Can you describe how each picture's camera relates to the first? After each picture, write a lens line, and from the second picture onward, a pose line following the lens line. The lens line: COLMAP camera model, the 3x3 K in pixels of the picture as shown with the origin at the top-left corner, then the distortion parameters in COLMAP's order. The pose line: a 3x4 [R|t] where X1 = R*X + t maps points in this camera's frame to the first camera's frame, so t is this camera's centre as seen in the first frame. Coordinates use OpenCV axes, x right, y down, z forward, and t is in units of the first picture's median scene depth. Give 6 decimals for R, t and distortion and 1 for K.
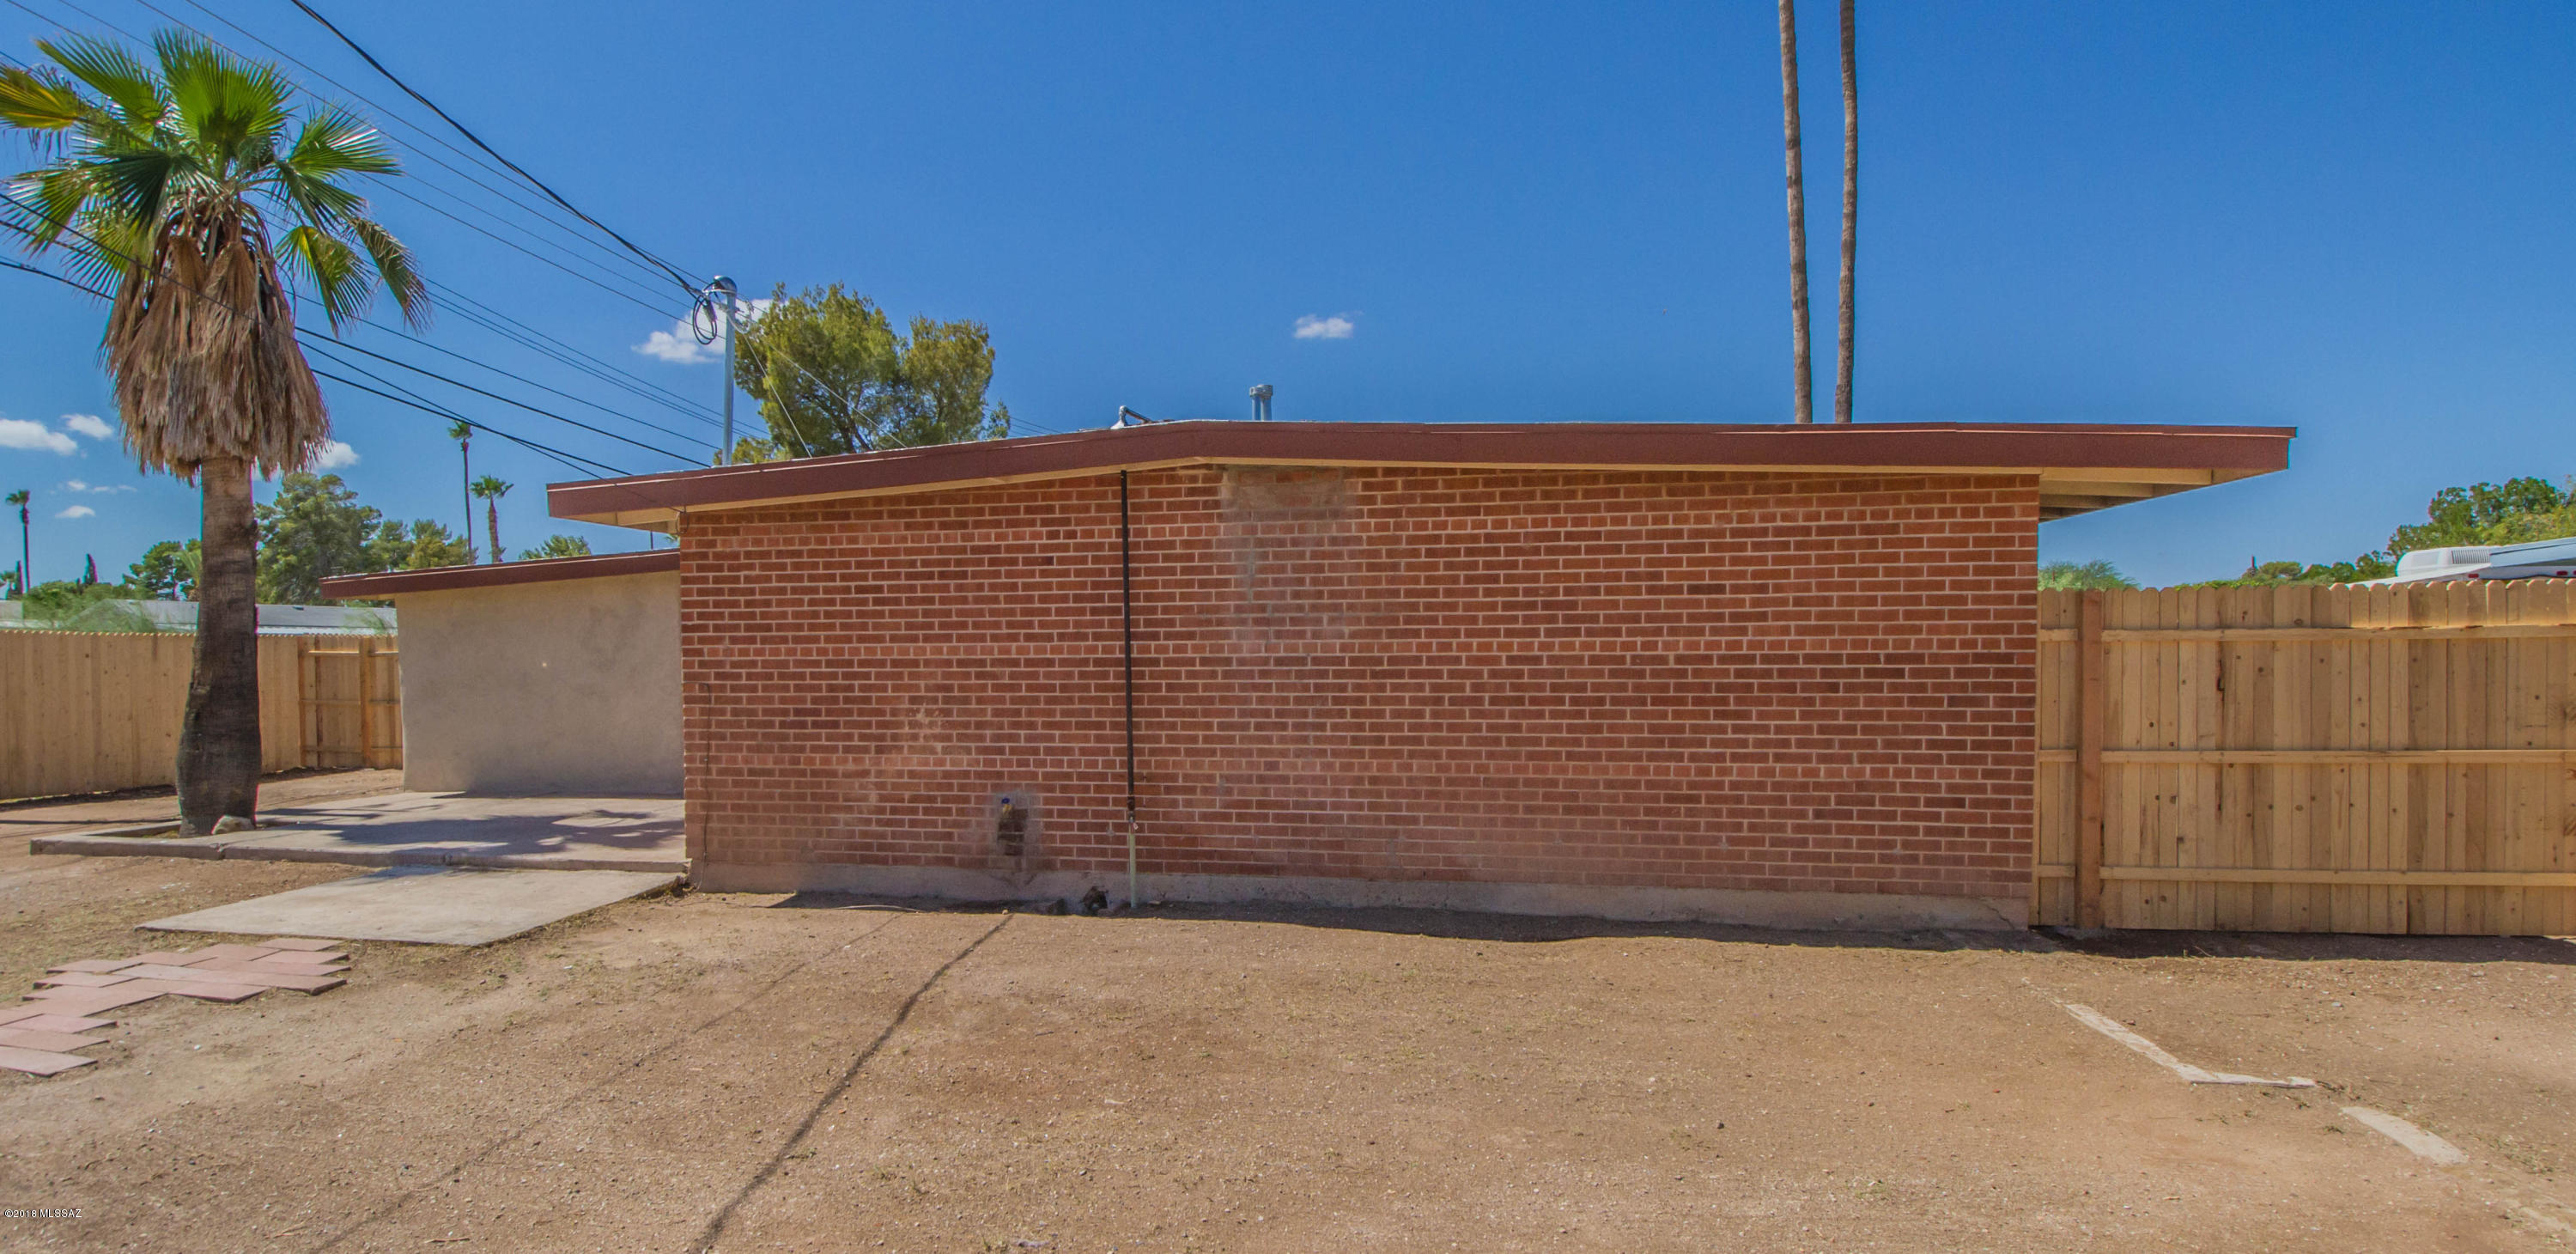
lens RADIAL K [[1269.6, 0, 1201.0], [0, 1269.6, 662.6], [0, 0, 1]] dist [0.002614, -0.011931]
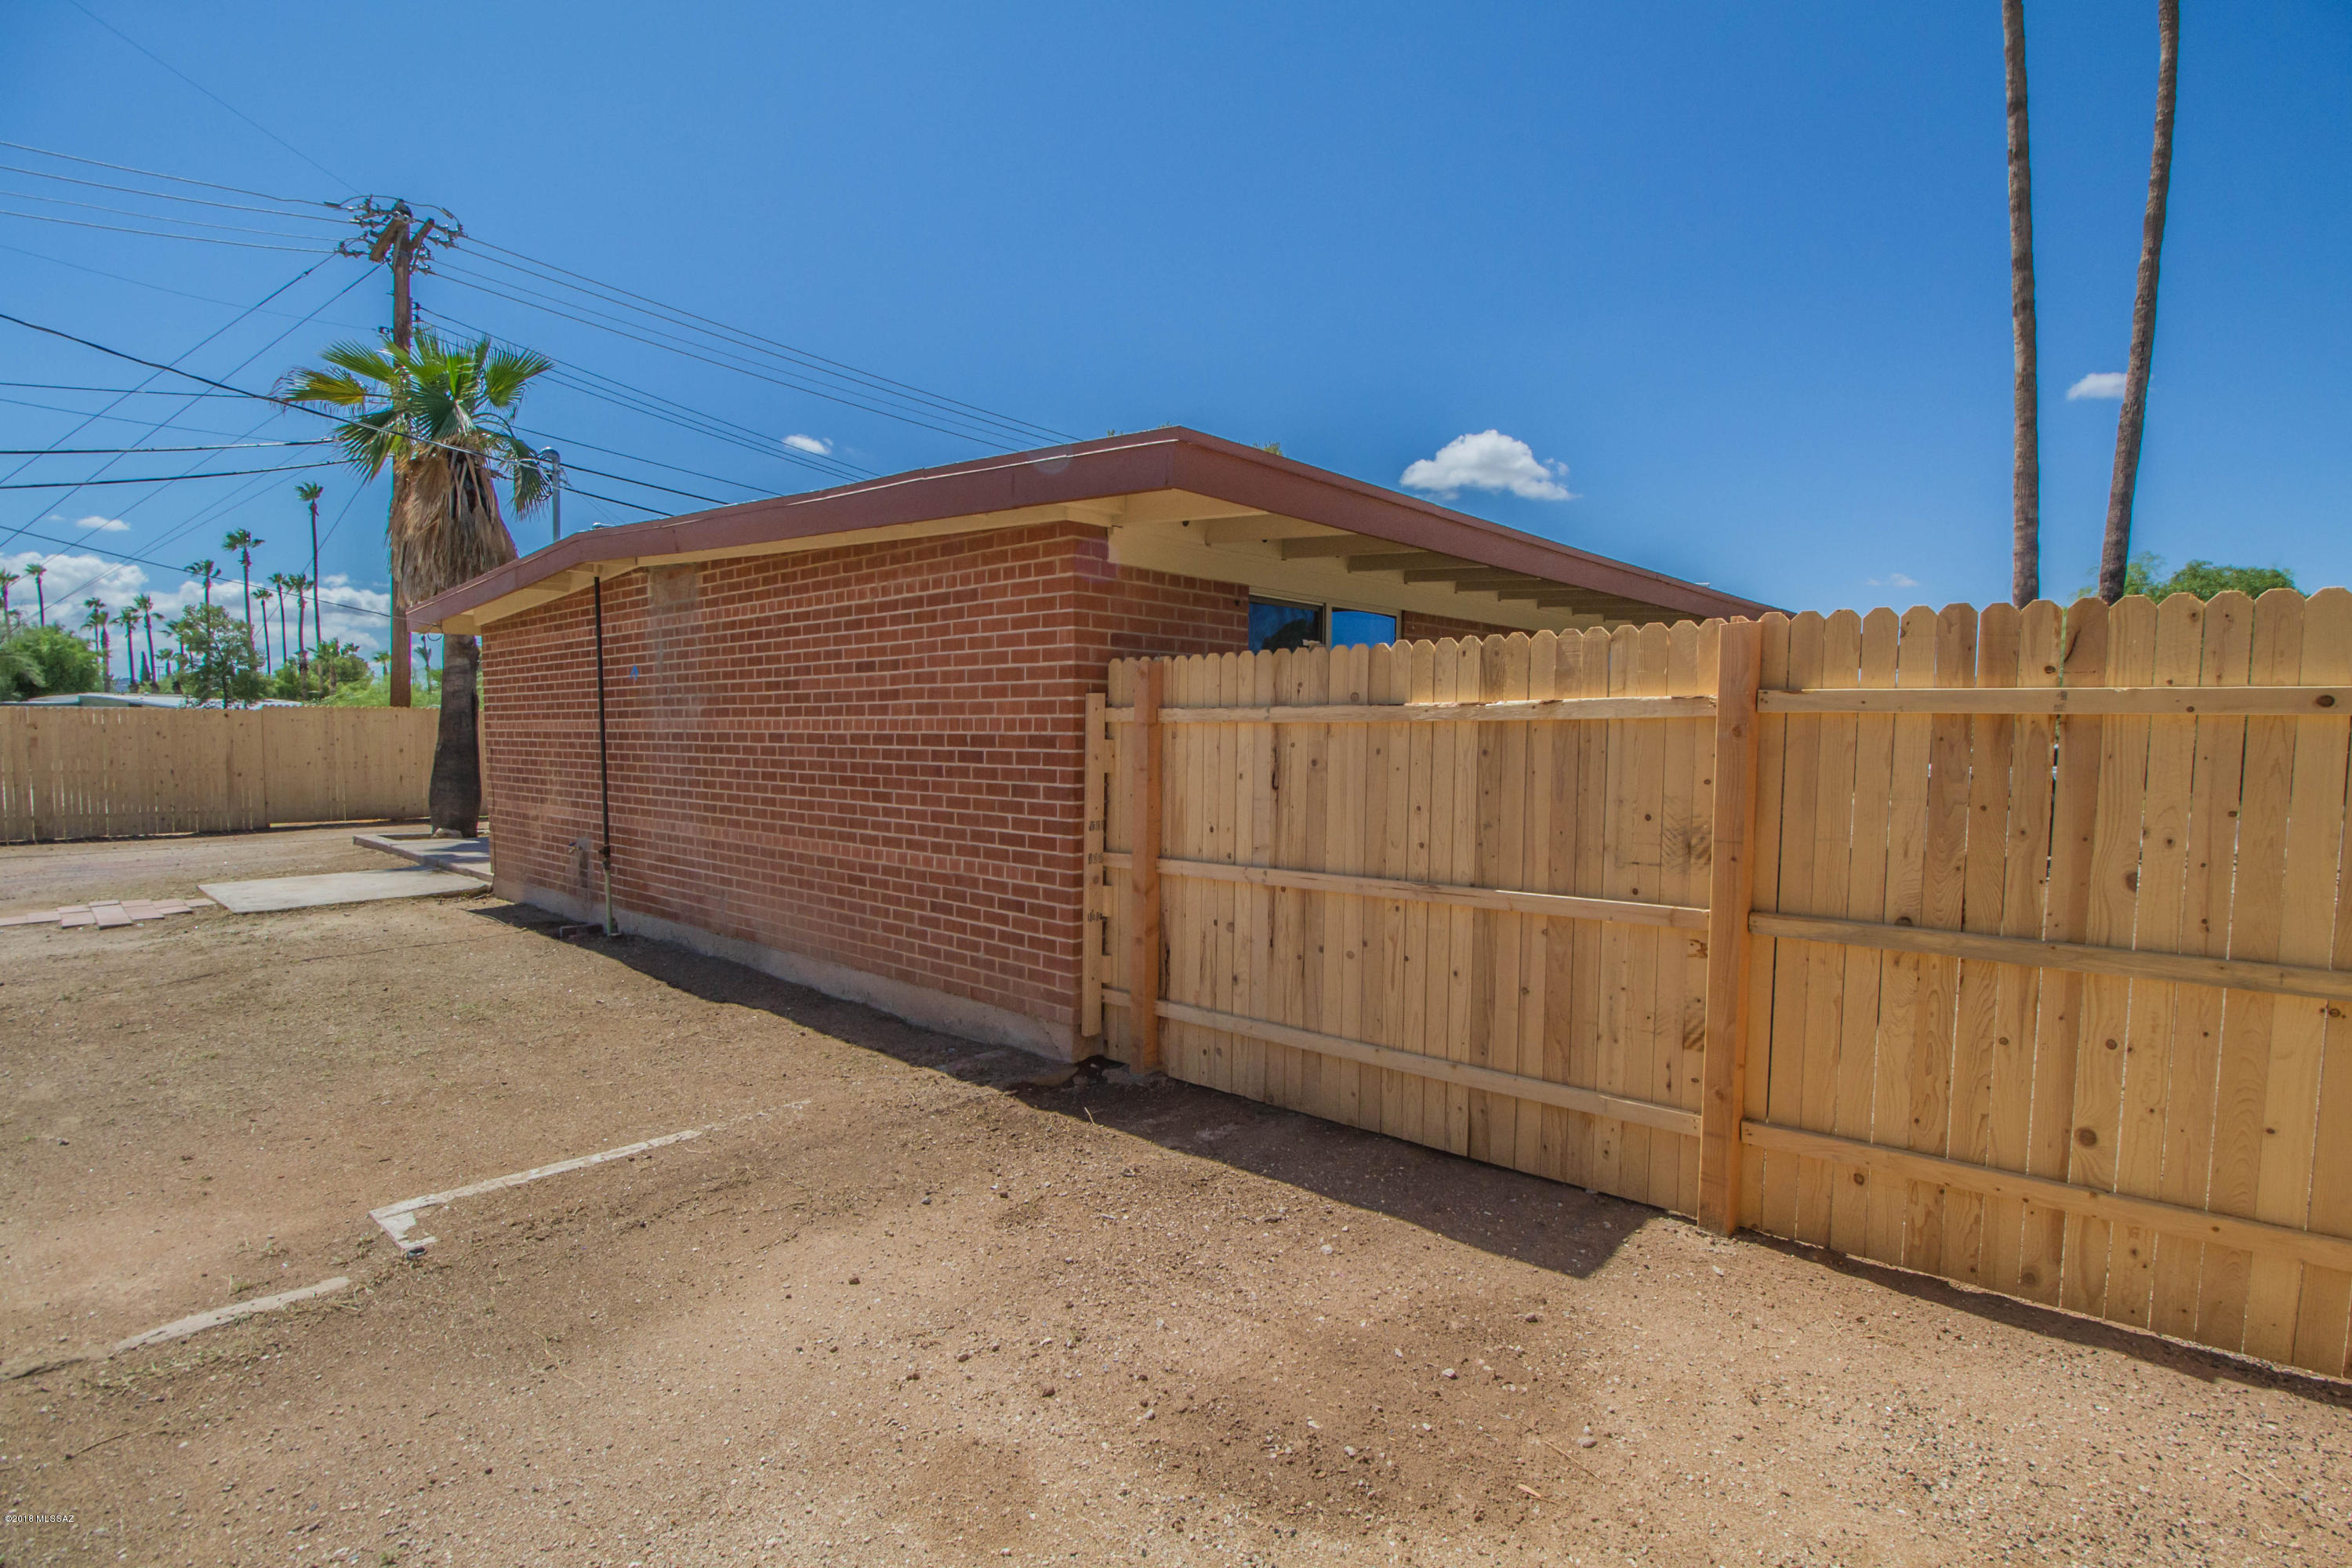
lens RADIAL K [[1106.8, 0, 1204.8], [0, 1106.8, 792.6], [0, 0, 1]] dist [0.000380, -0.014858]
pose [[0.871207, 0.037407, -0.489488, 0.982933], [-0.017118, 0.998801, 0.045862, -0.004630], [0.490617, -0.031576, 0.870803, 0.366277]]
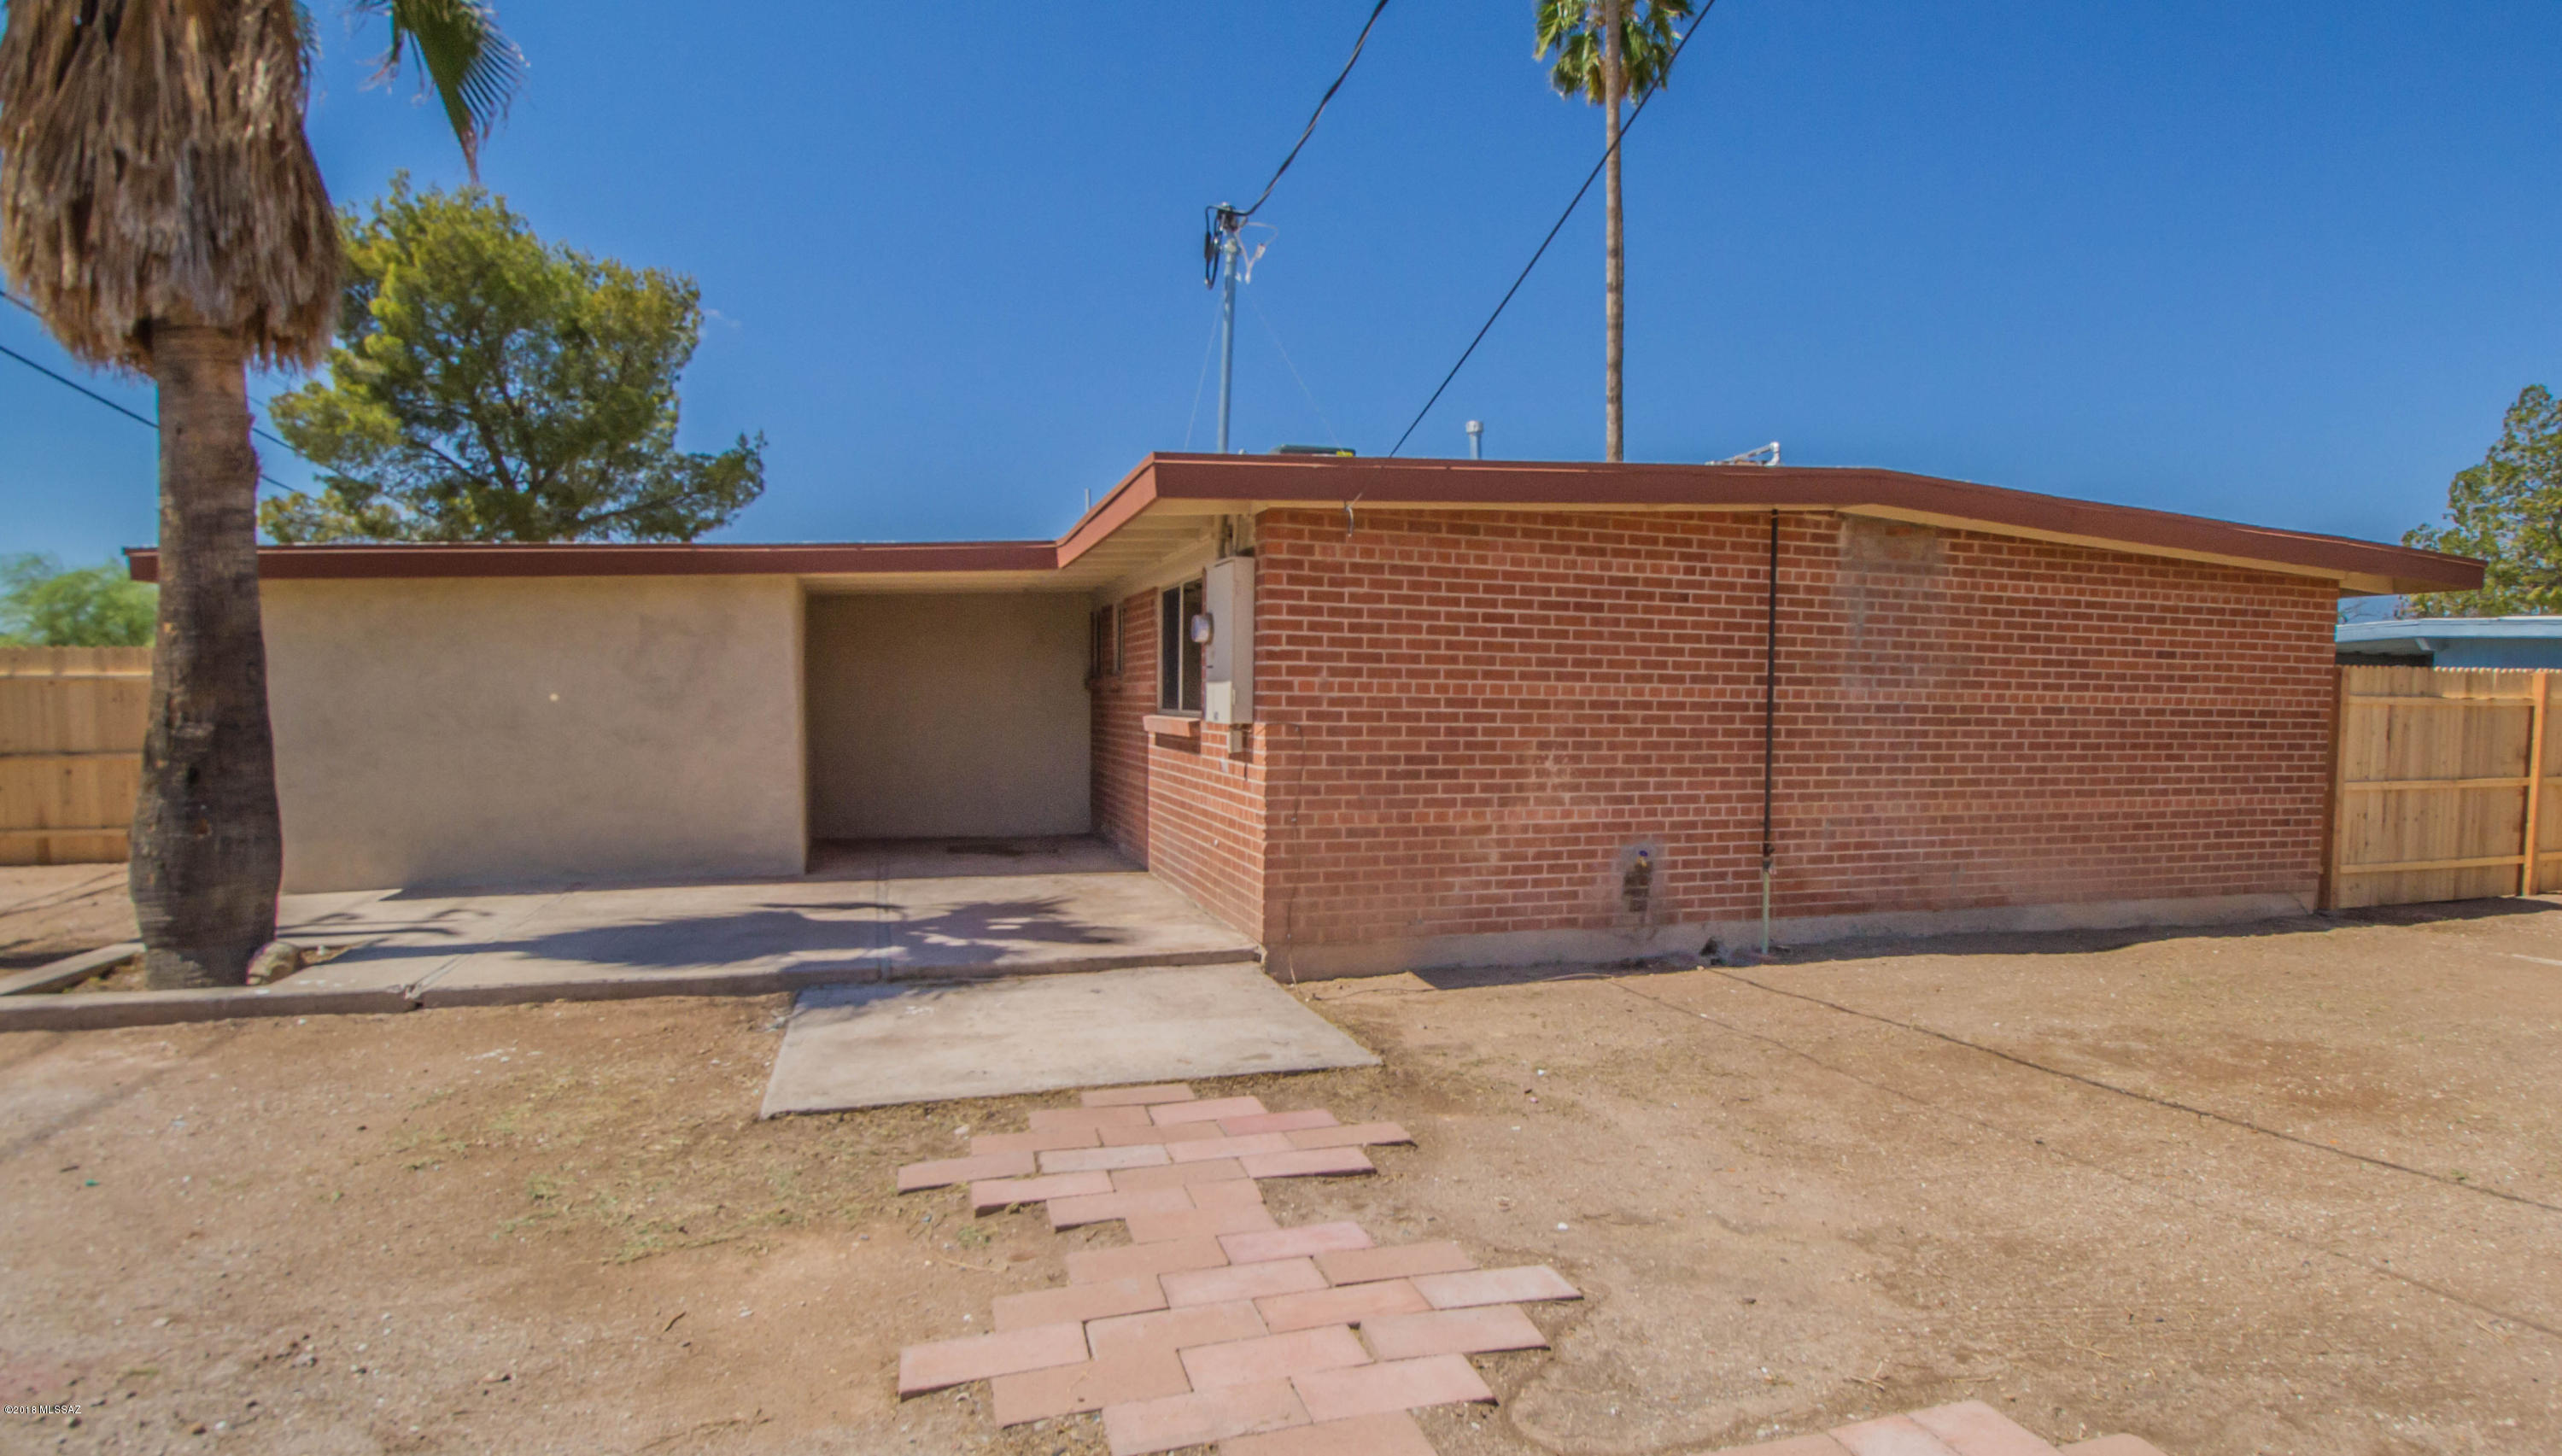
lens RADIAL K [[1302.5, 0, 1336.9], [0, 1302.5, 782.6], [0, 0, 1]] dist [0.000504, -0.009713]
pose [[0.859633, -0.012917, 0.510748, -0.876664], [-0.012762, 0.998826, 0.046739, 0.015724], [-0.510752, -0.046696, 0.858459, 0.309026]]
